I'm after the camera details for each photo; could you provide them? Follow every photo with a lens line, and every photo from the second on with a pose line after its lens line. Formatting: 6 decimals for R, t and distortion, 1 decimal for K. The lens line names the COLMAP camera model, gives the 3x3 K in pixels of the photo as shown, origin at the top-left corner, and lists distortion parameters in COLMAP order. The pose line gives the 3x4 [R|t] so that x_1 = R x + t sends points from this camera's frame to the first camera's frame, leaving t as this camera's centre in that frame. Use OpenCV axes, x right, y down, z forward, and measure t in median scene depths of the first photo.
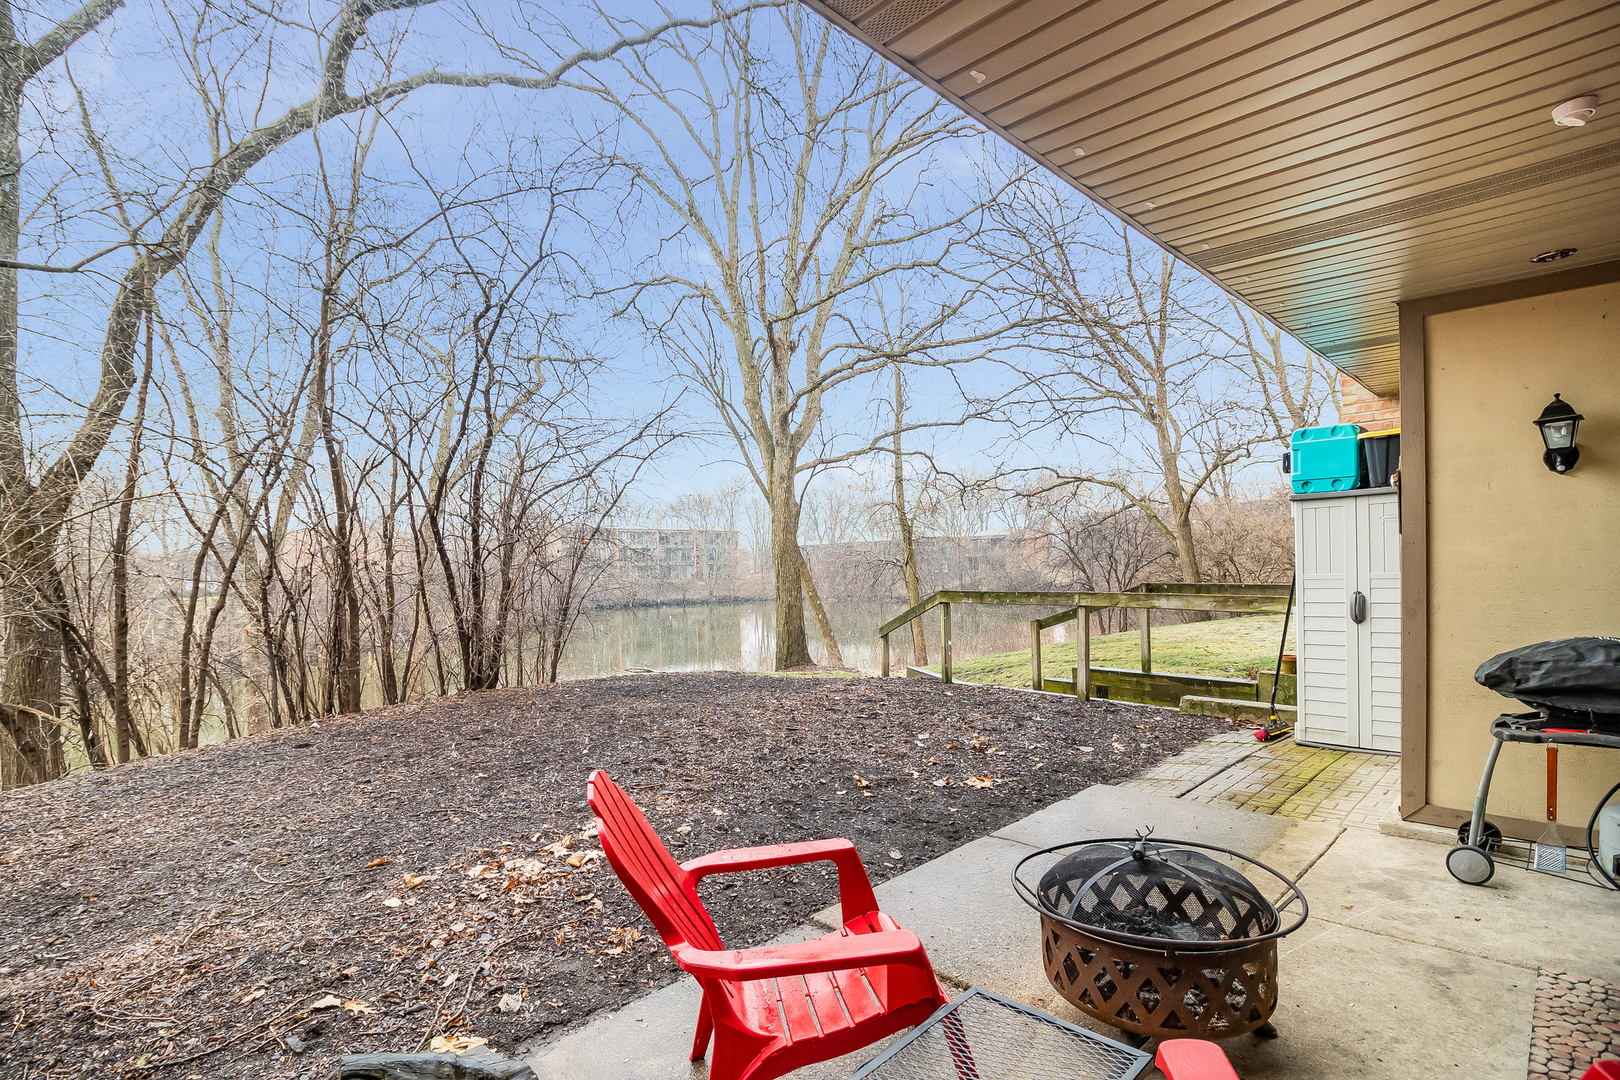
lens RADIAL K [[755.2, 0, 774.0], [0, 755.2, 560.2], [0, 0, 1]] dist [-0.001082, -0.000534]
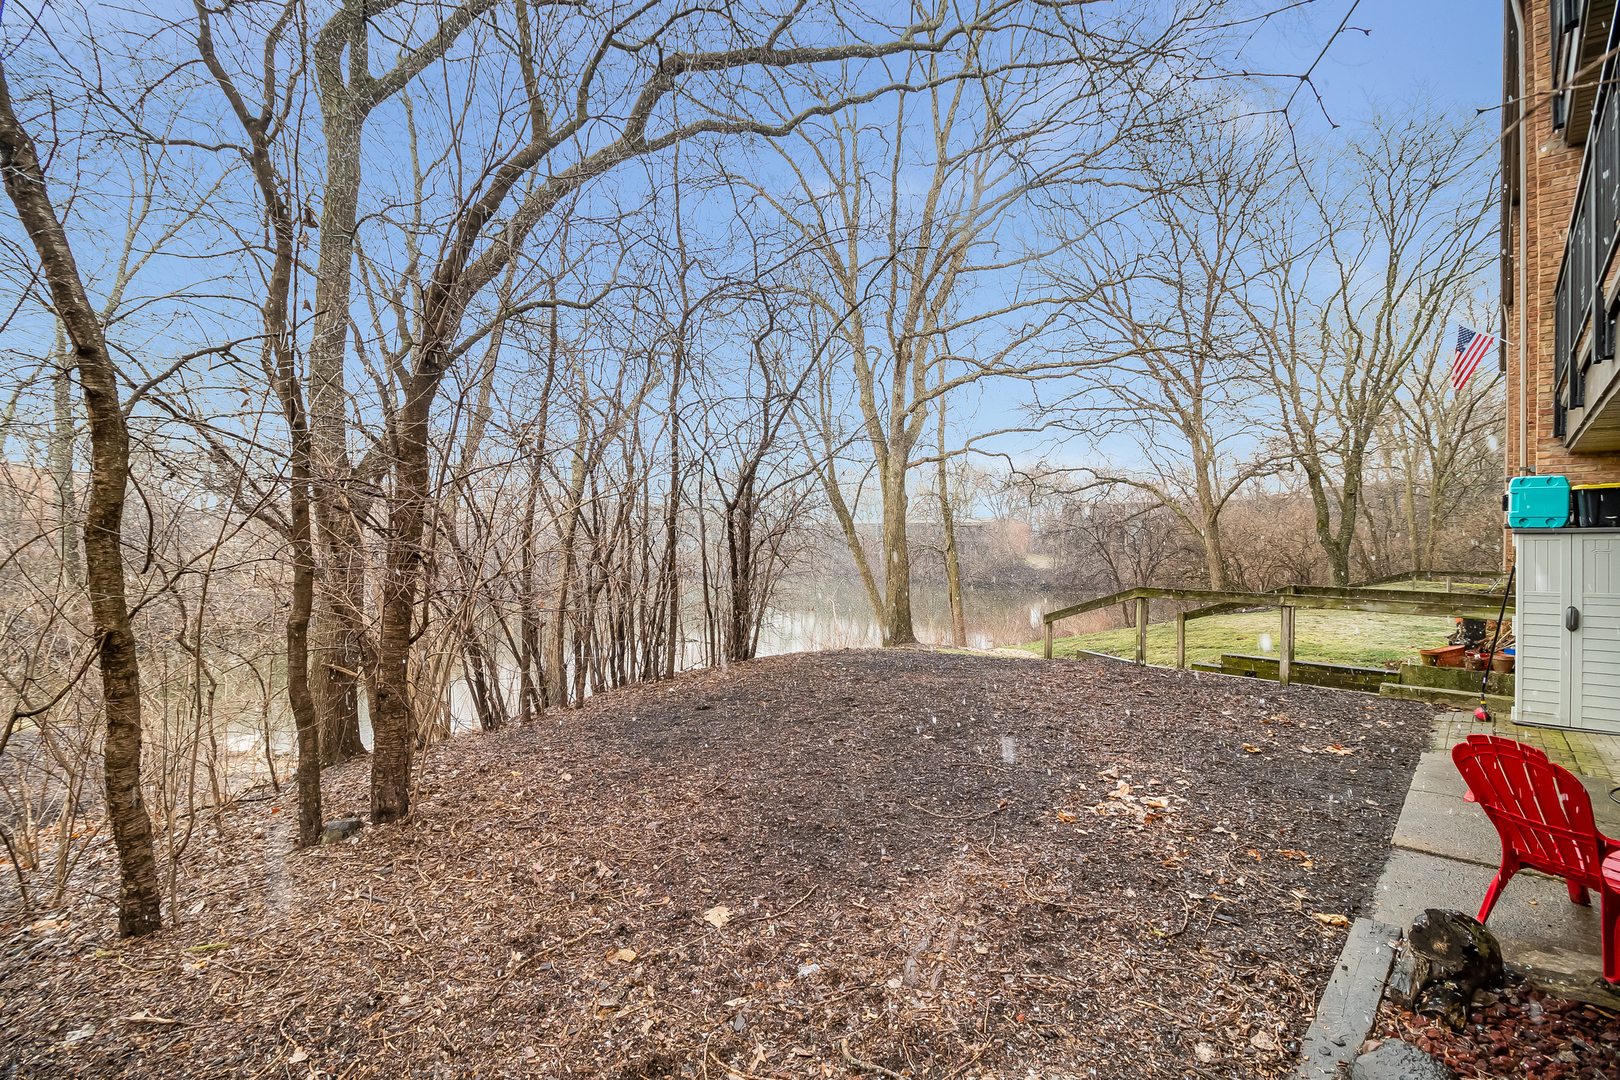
lens RADIAL K [[706.3, 0, 812.6], [0, 706.3, 533.5], [0, 0, 1]] dist [0.000032, -0.011544]
pose [[0.998286, 0.034341, 0.047393, -0.296396], [-0.033952, 0.999383, -0.008995, -0.014645], [-0.047673, 0.007371, 0.998836, -0.066788]]
